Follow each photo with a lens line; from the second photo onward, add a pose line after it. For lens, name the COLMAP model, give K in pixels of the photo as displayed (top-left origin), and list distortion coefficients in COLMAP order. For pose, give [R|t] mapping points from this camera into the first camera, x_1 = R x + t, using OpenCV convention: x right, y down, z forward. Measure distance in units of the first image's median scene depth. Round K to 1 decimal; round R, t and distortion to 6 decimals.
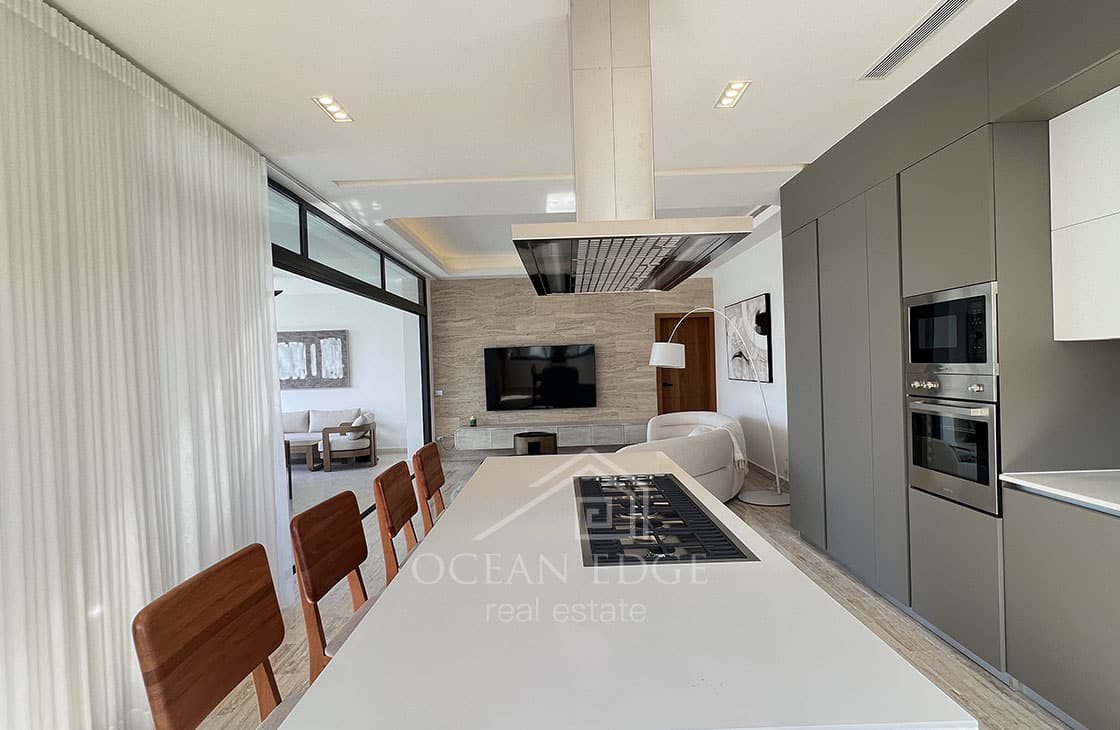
lens RADIAL K [[565.4, 0, 563.3], [0, 565.4, 373.0], [0, 0, 1]] dist [0.000149, 0.000831]
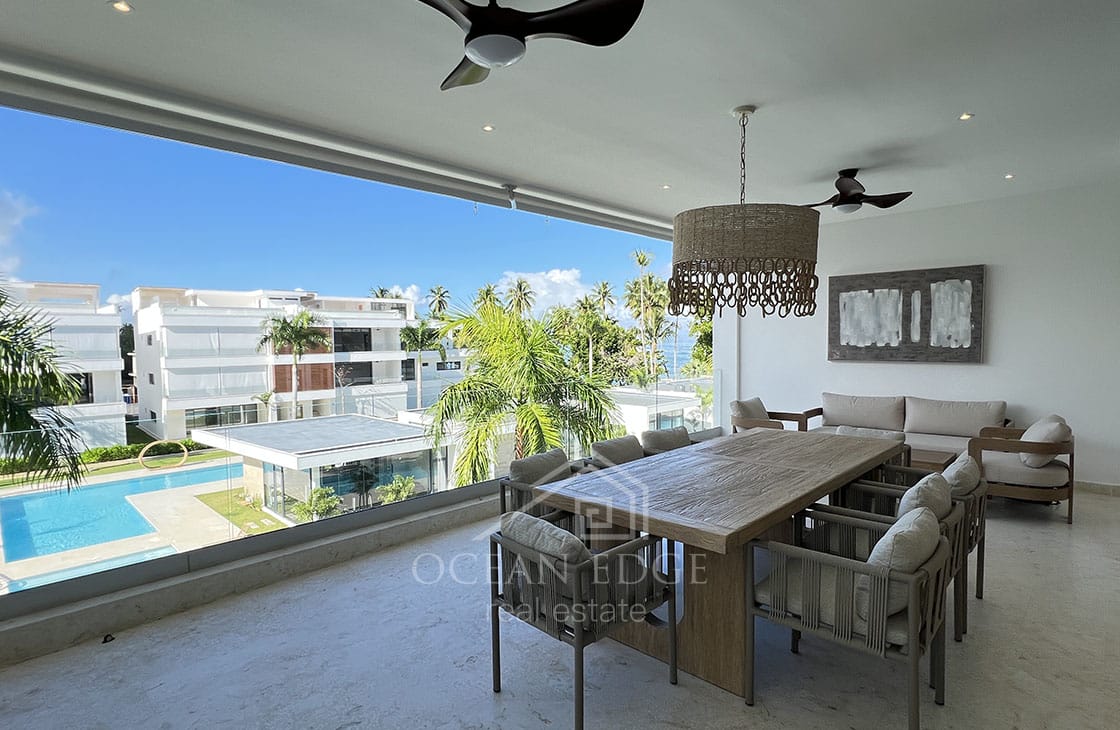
lens RADIAL K [[565.4, 0, 561.5], [0, 565.4, 366.7], [0, 0, 1]] dist [0.000149, 0.000831]
pose [[0.706465, 0.060168, -0.705186, -0.308493], [-0.025027, 0.997880, 0.060069, 0.004807], [0.707306, -0.024788, 0.706473, 0.314949]]
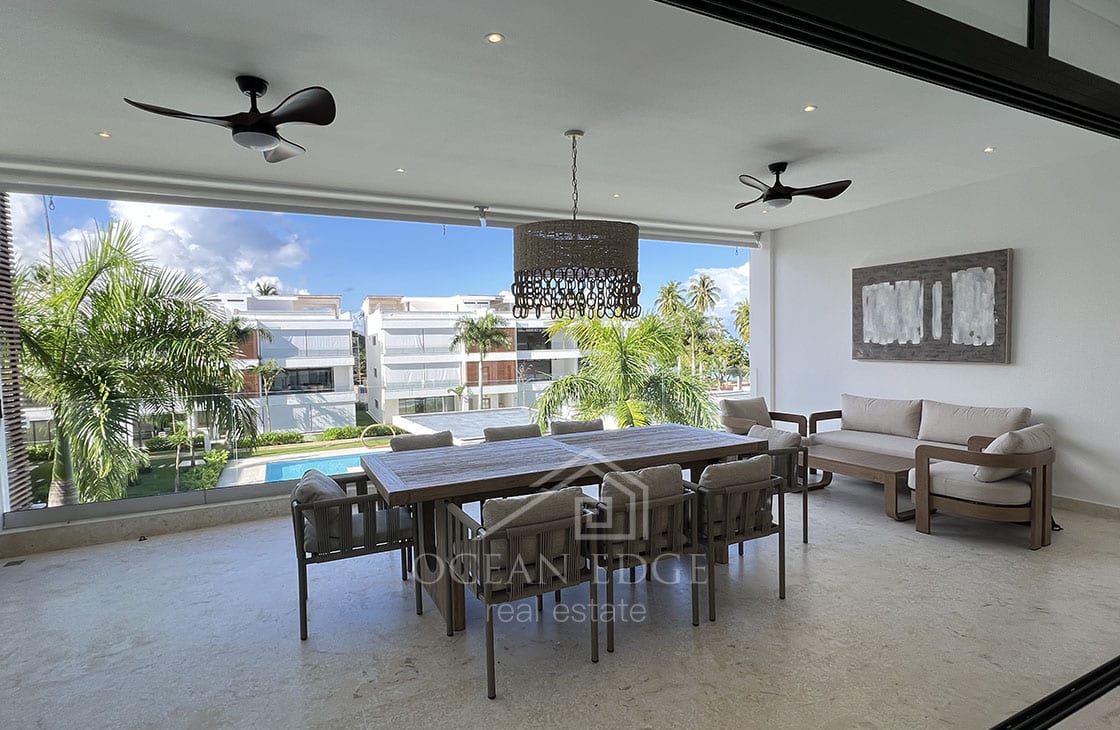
lens RADIAL K [[565.4, 0, 563.1], [0, 565.4, 368.2], [0, 0, 1]] dist [0.000149, 0.000831]
pose [[0.437580, 0.070079, -0.896444, -0.112609], [-0.011962, 0.997324, 0.072126, -0.002706], [0.899100, -0.020838, 0.437247, 0.477666]]
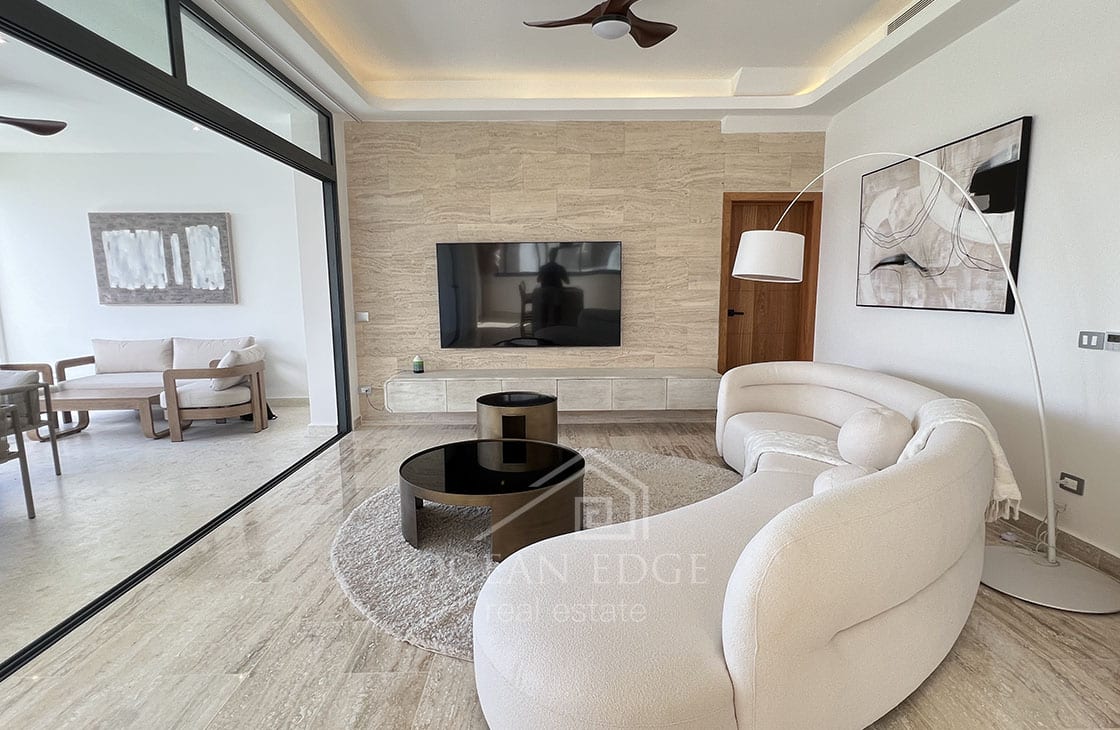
lens RADIAL K [[565.4, 0, 561.8], [0, 565.4, 371.7], [0, 0, 1]] dist [0.000149, 0.000831]
pose [[0.999575, 0.025301, 0.014467, -0.012973], [-0.026929, 0.991612, 0.126416, 0.011550], [-0.011147, -0.126752, 0.991872, 0.385399]]
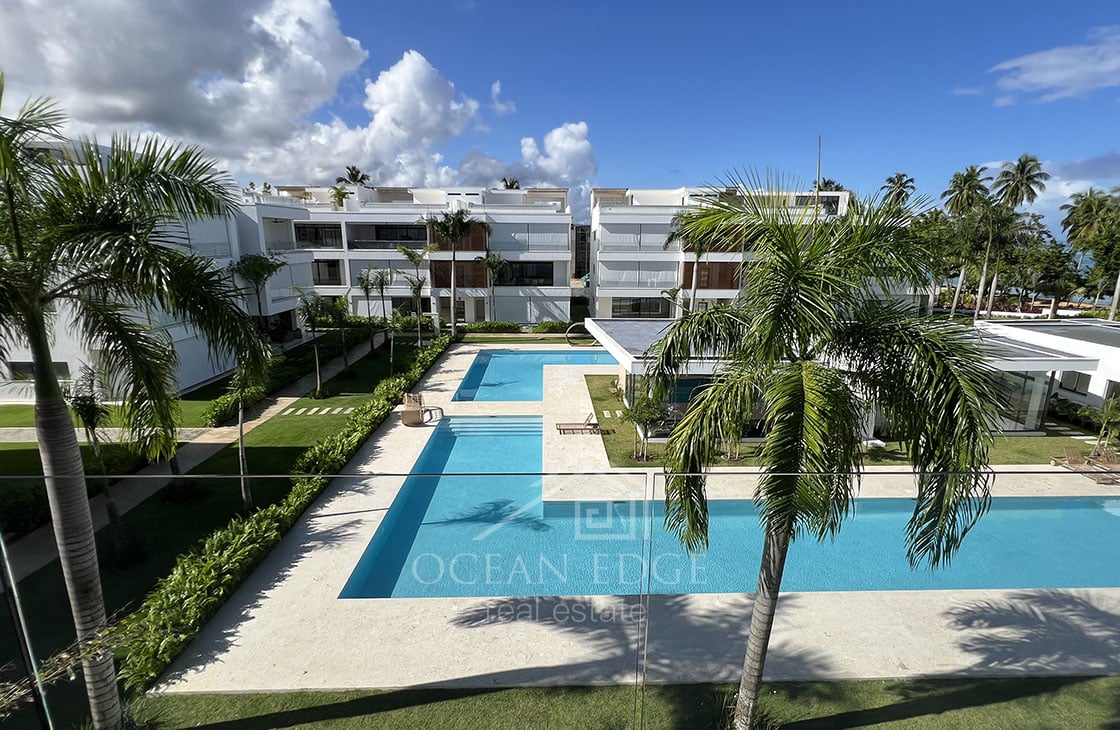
lens RADIAL K [[541.9, 0, 563.7], [0, 541.9, 367.1], [0, 0, 1]] dist [0.004802, -0.000491]
pose [[0.022061, 0.264871, -0.964031, -0.621593], [-0.025110, 0.964109, 0.264318, -0.007452], [0.999441, 0.018375, 0.027920, 0.920517]]
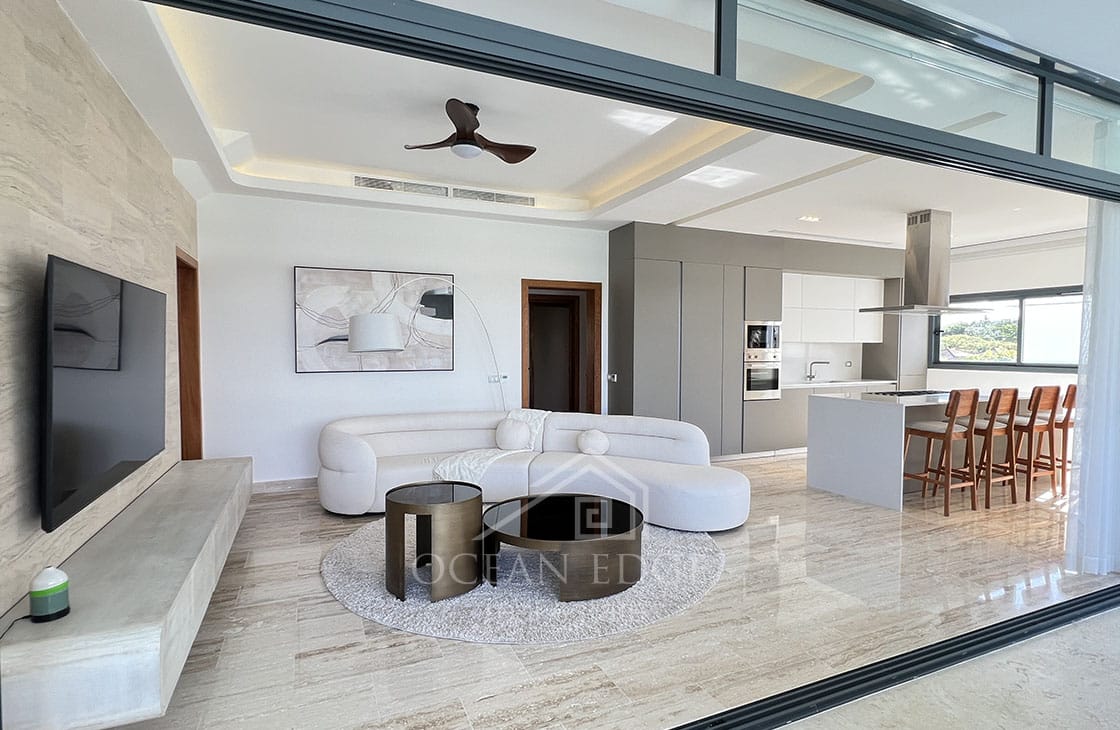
lens RADIAL K [[565.4, 0, 562.9], [0, 565.4, 368.8], [0, 0, 1]] dist [0.000149, 0.000831]
pose [[-0.401818, -0.002364, 0.915717, -0.420603], [0.027386, 0.999518, 0.014597, 0.004278], [-0.915310, 0.030943, -0.401559, 0.891758]]
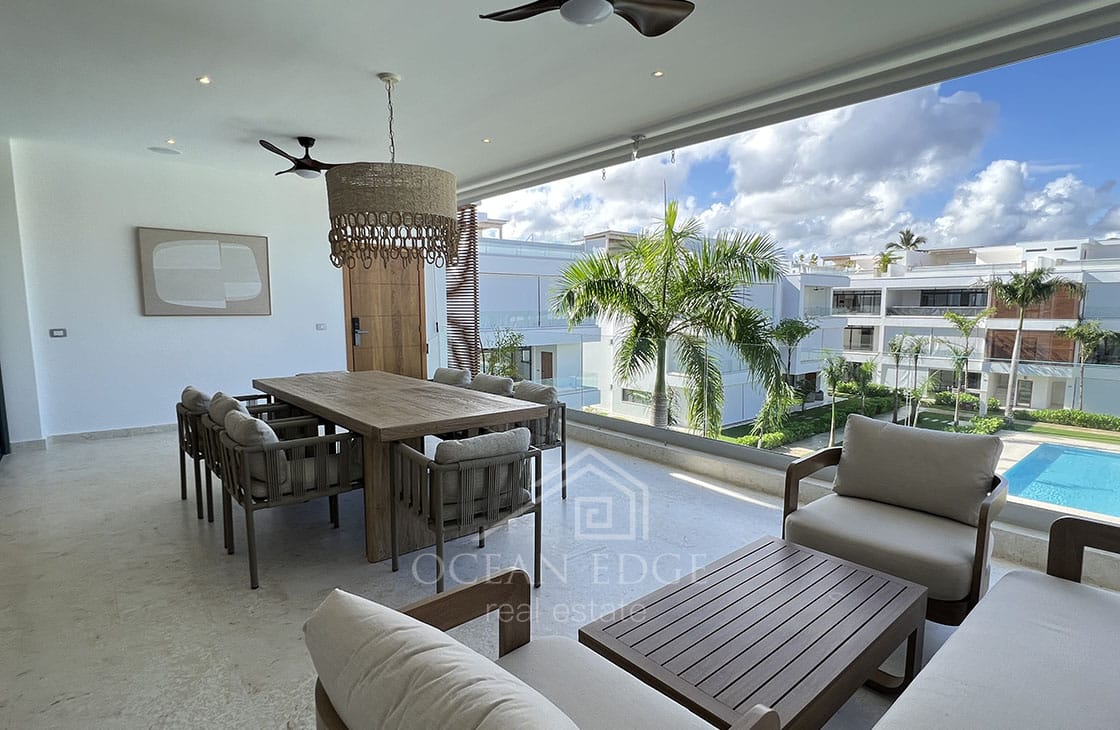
lens RADIAL K [[565.4, 0, 561.6], [0, 565.4, 378.1], [0, 0, 1]] dist [0.000149, 0.000831]
pose [[-0.766534, 0.116087, -0.631624, -0.307030], [0.015211, 0.986533, 0.162856, 0.005830], [0.642024, 0.115227, -0.757977, 1.096270]]
